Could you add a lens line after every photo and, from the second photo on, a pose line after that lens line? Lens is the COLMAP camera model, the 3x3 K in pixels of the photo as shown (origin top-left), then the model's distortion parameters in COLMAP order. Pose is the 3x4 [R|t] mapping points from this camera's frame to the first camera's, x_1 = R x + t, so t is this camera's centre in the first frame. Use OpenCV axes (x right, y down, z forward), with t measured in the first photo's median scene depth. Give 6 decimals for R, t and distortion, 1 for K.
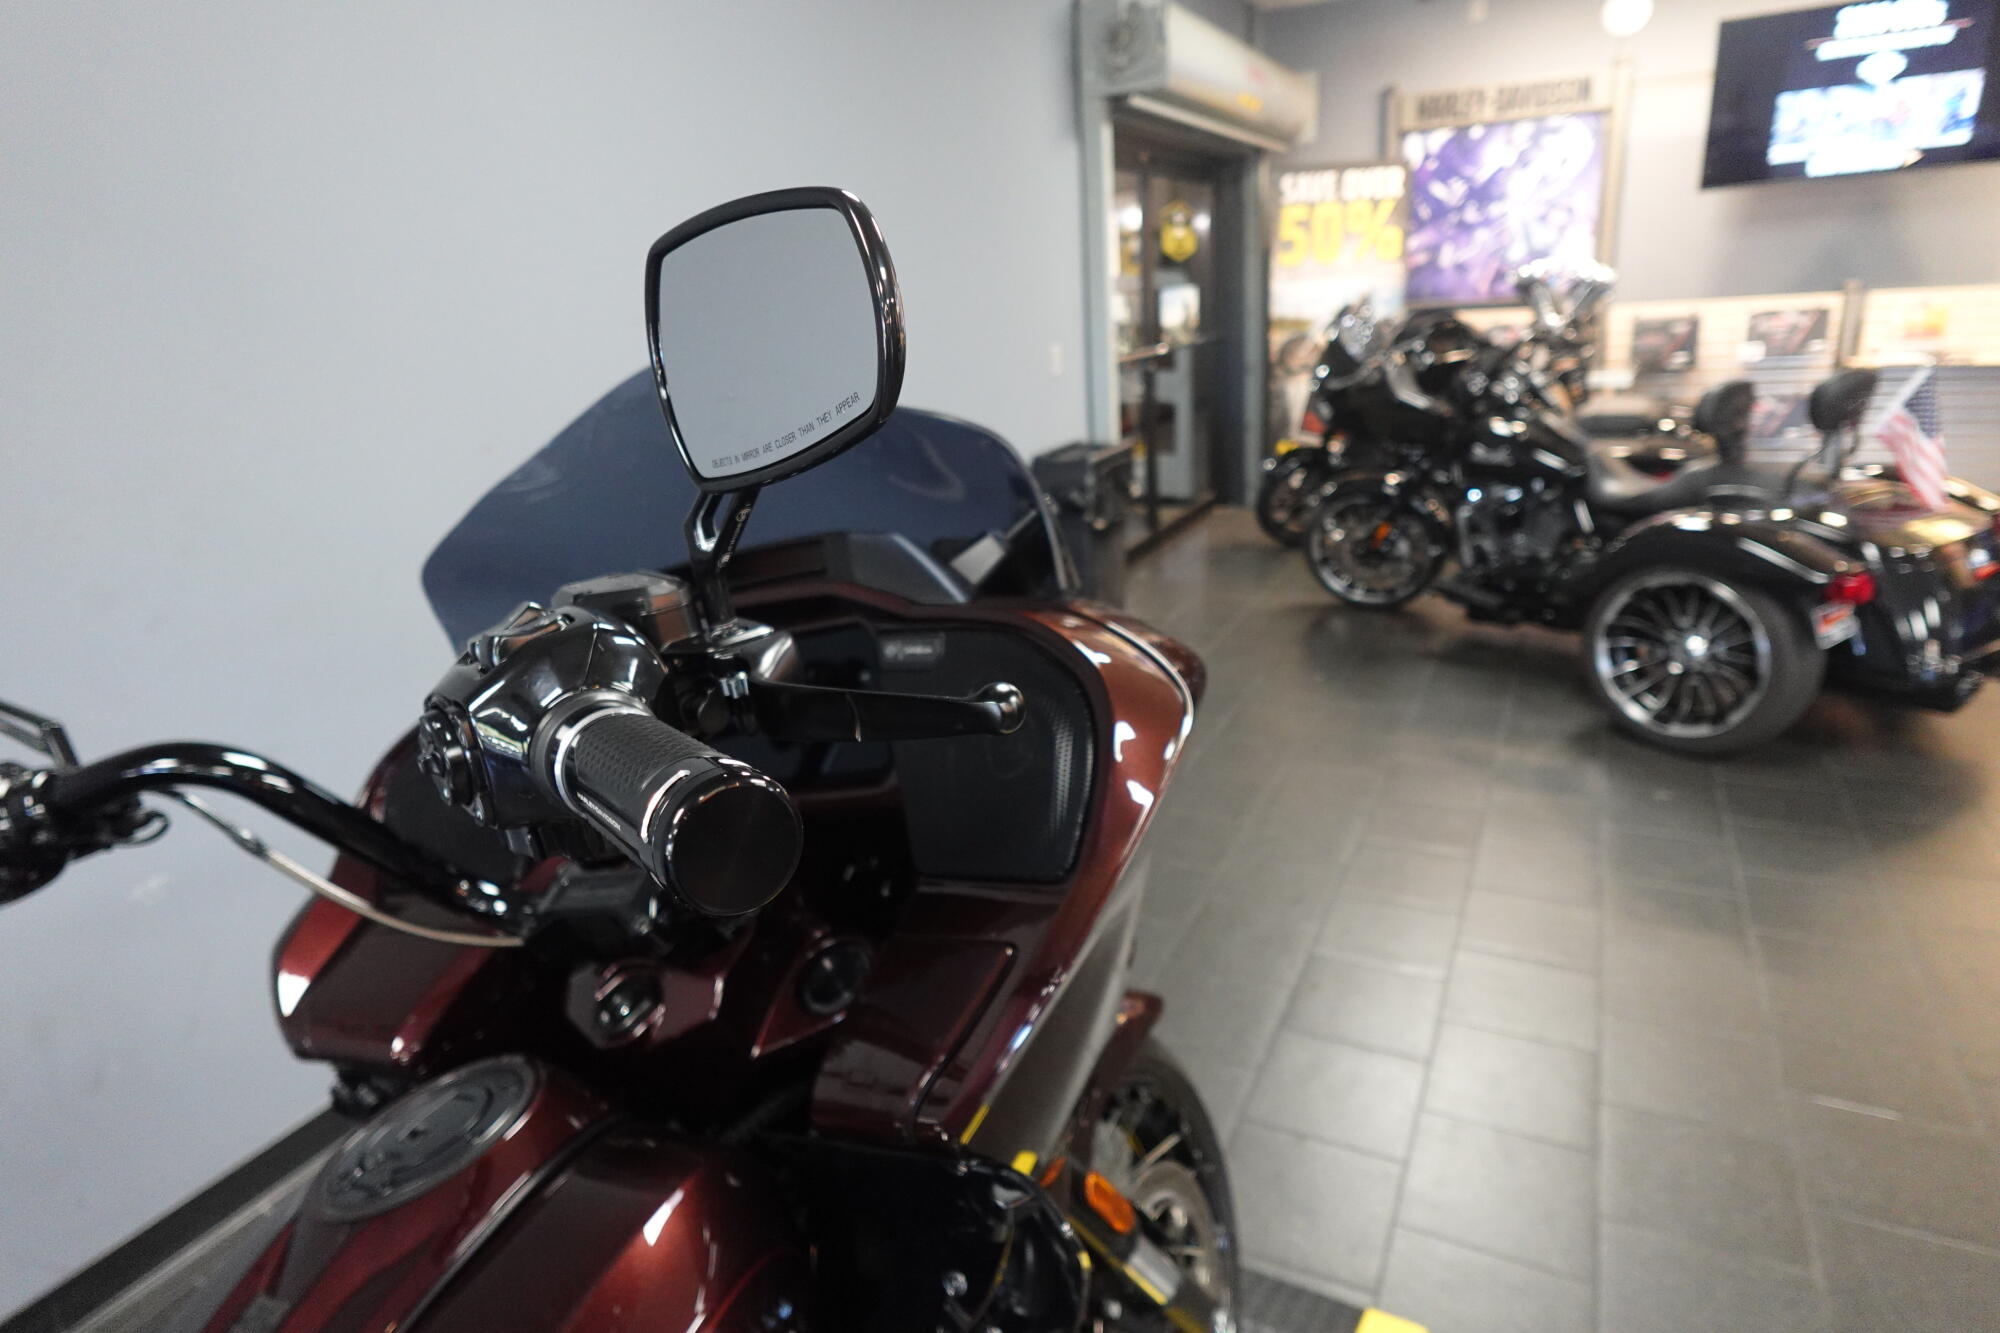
lens RADIAL K [[1125.8, 0, 1002.6], [0, 1125.8, 661.4], [0, 0, 1]] dist [0.008395, -0.005370]
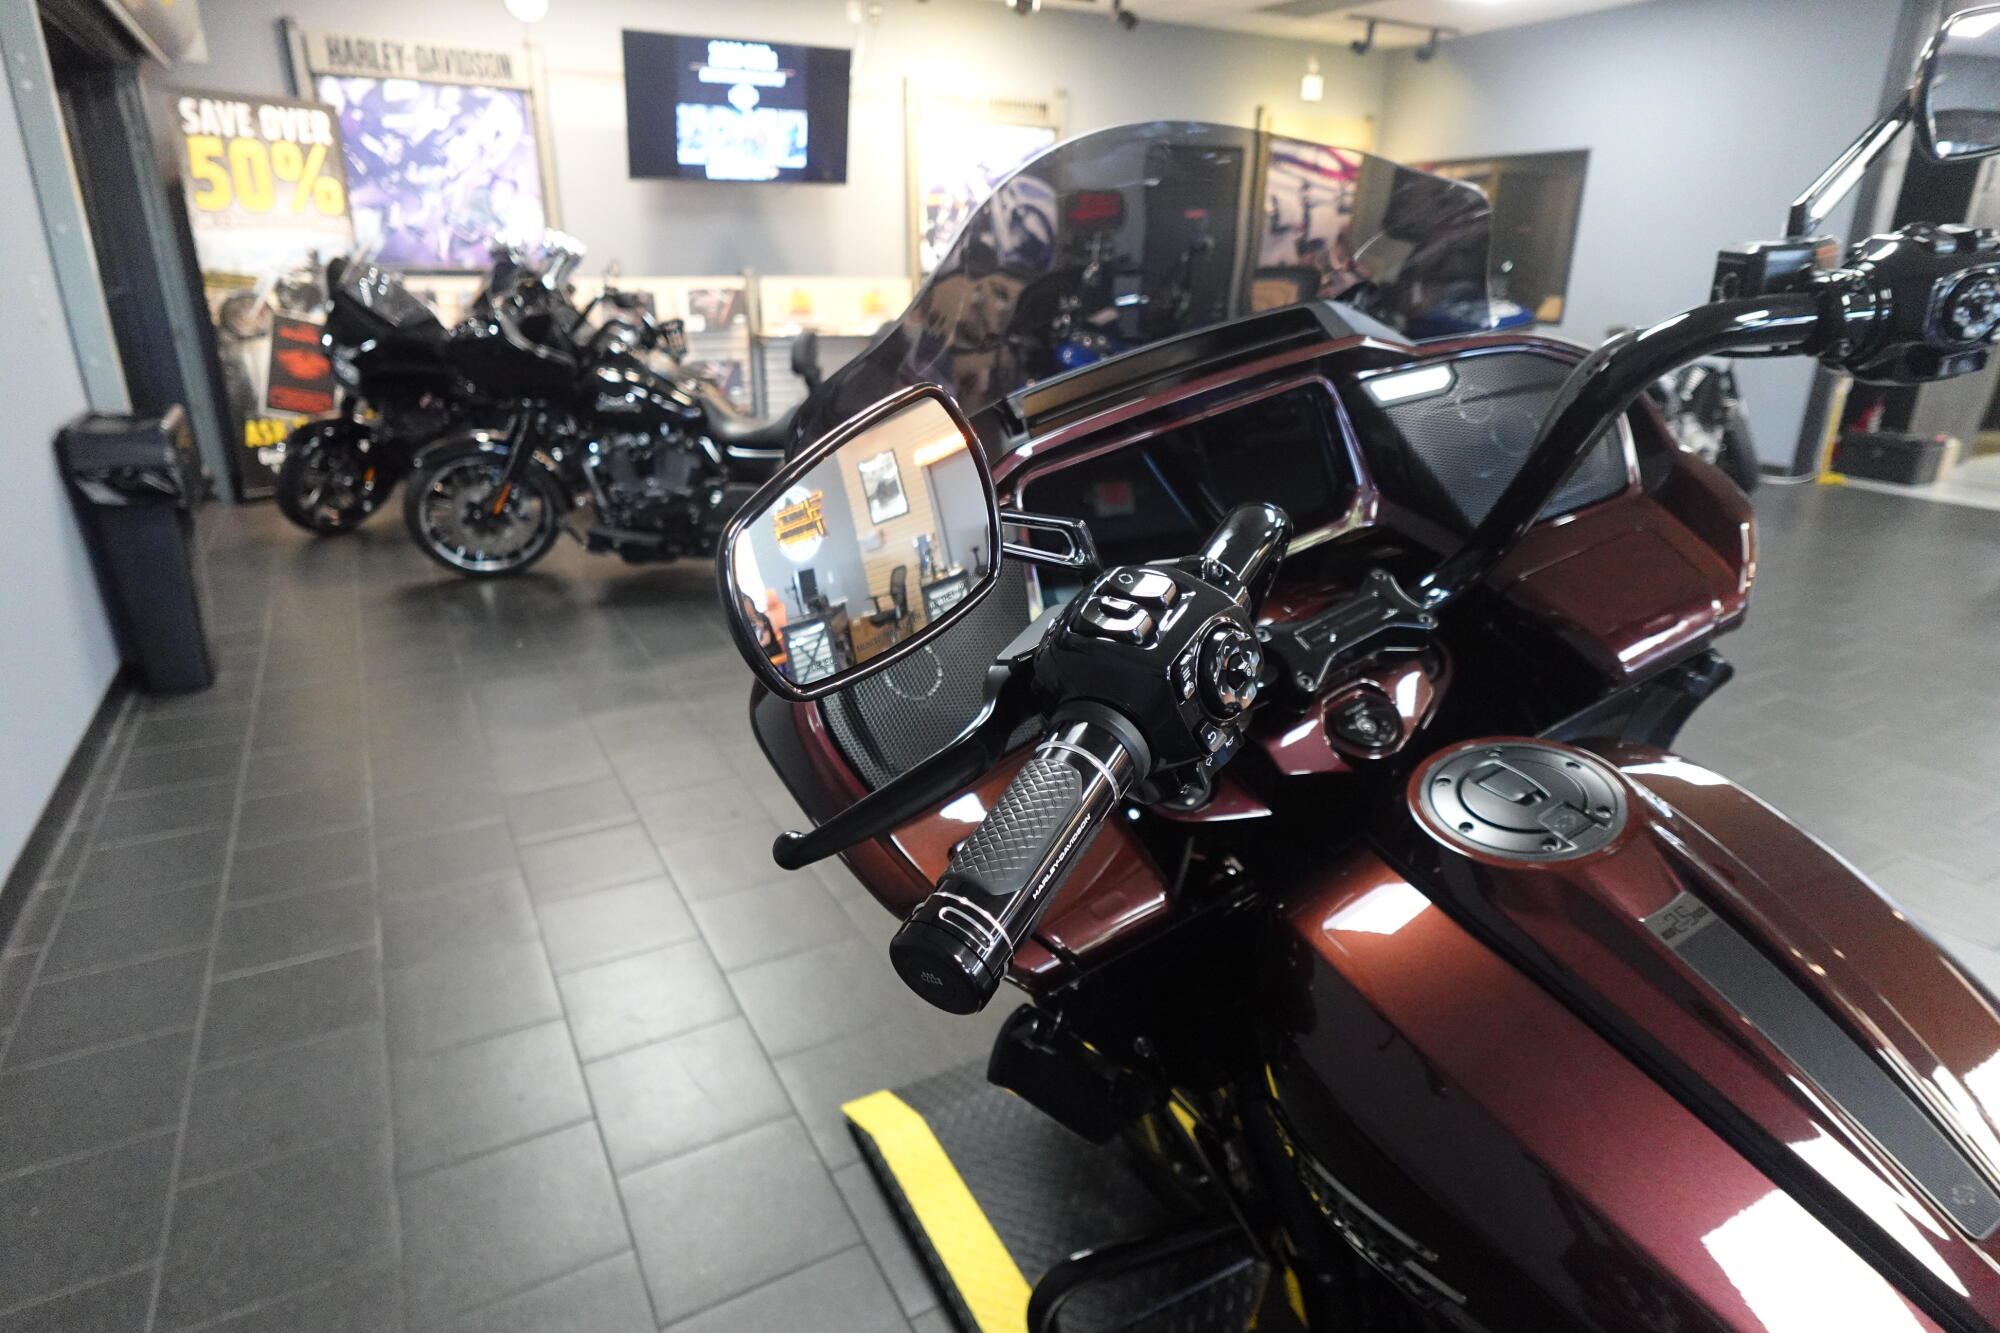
lens RADIAL K [[1125.8, 0, 1006.2], [0, 1125.8, 665.1], [0, 0, 1]] dist [0.008395, -0.005370]
pose [[0.554972, -0.218677, 0.802612, -0.189435], [0.214700, 0.969794, 0.115771, 0.007479], [-0.803685, 0.108071, 0.585159, 0.083065]]
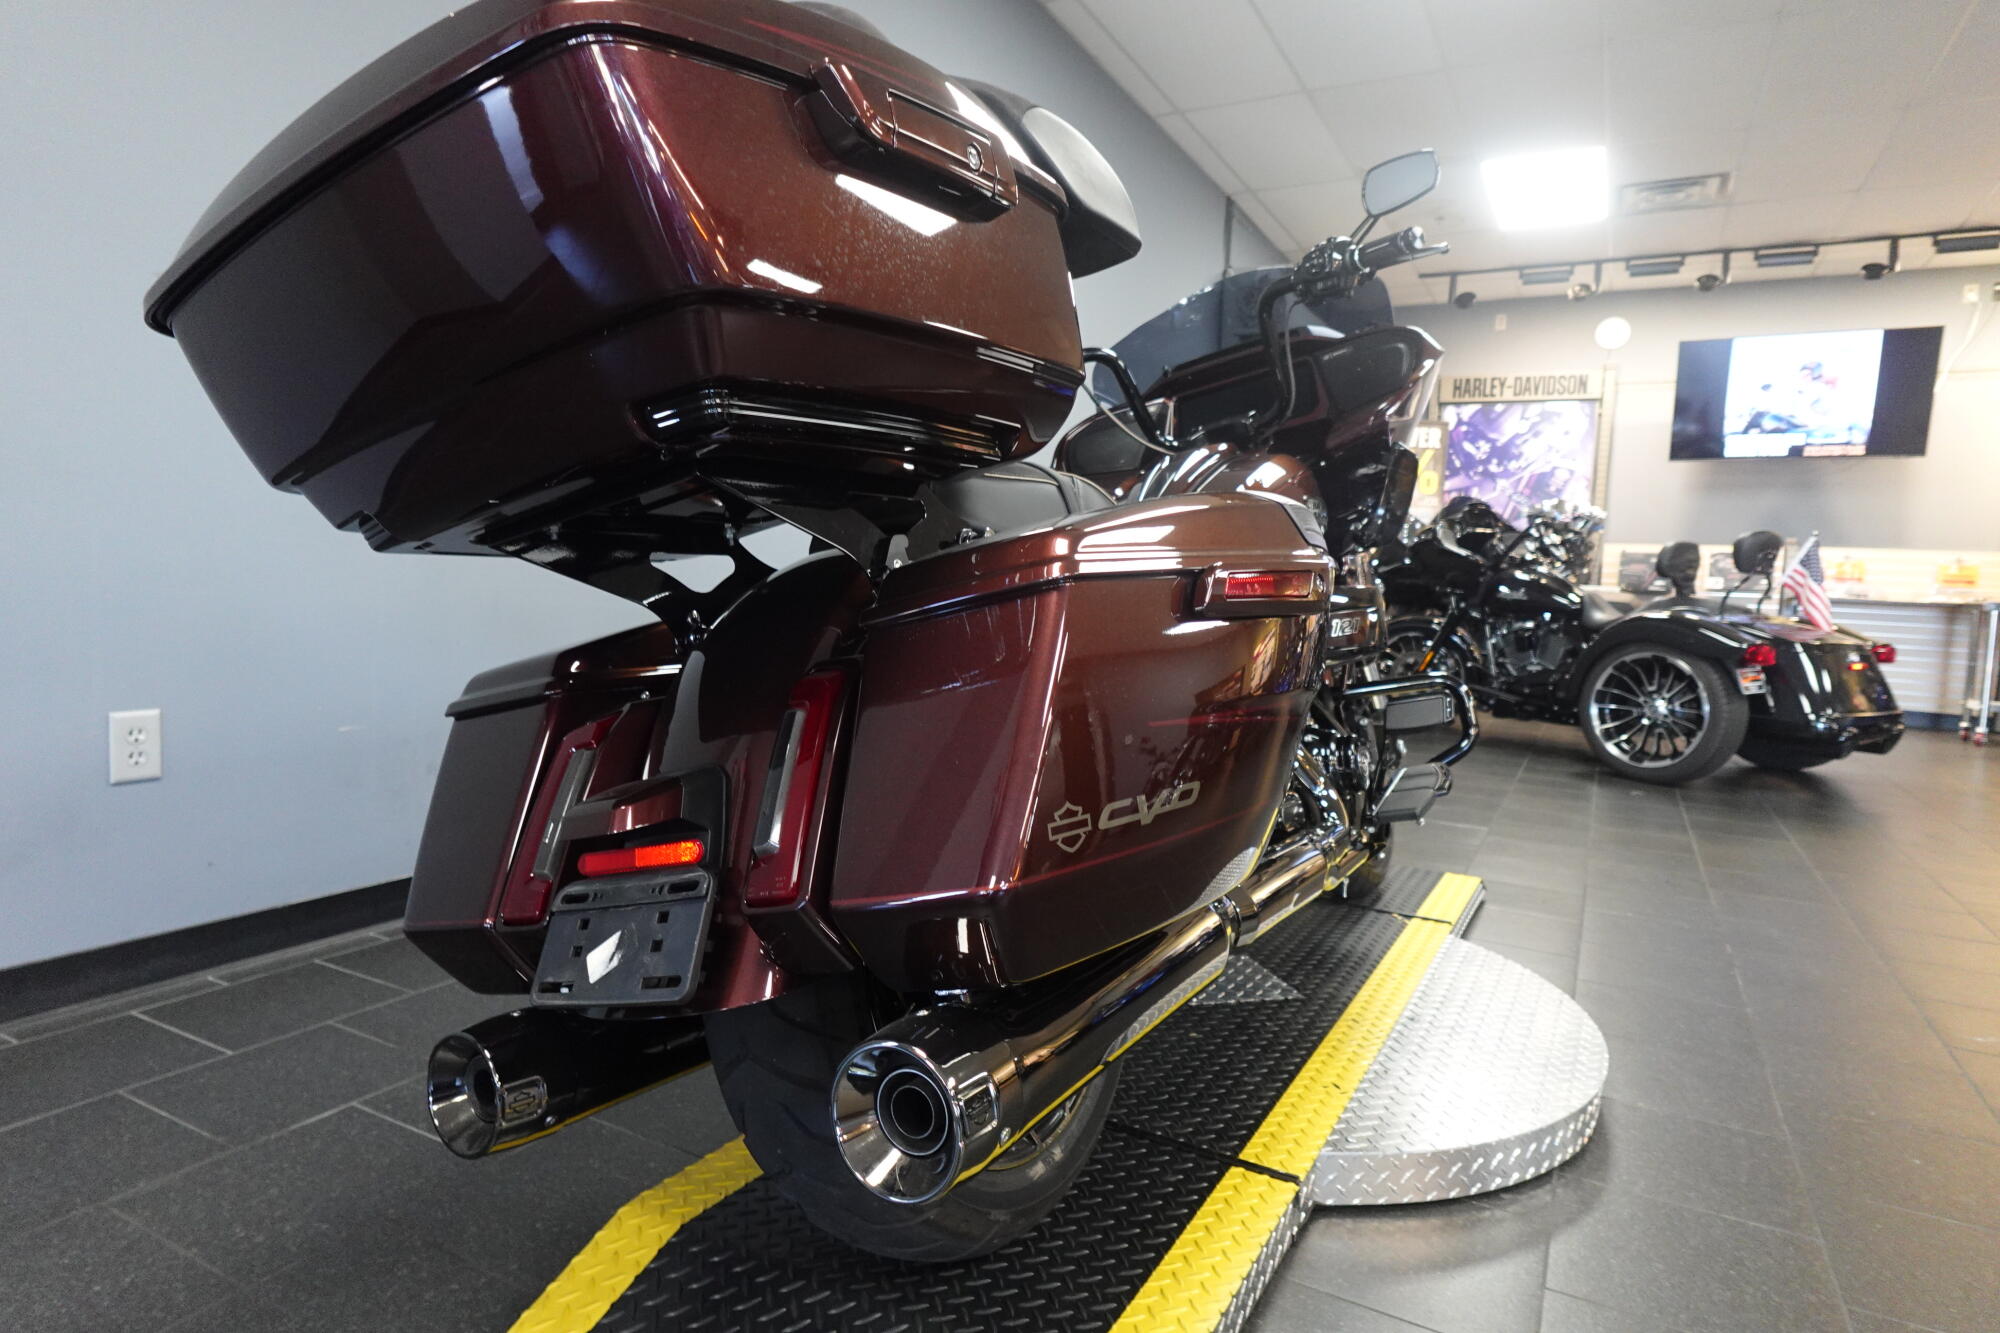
lens RADIAL K [[1125.8, 0, 1001.4], [0, 1125.8, 673.4], [0, 0, 1]] dist [0.008395, -0.005370]
pose [[0.994132, 0.106843, -0.016894, -0.108222], [-0.107900, 0.968422, -0.224758, 0.203334], [-0.007653, 0.225262, 0.974268, -0.220186]]
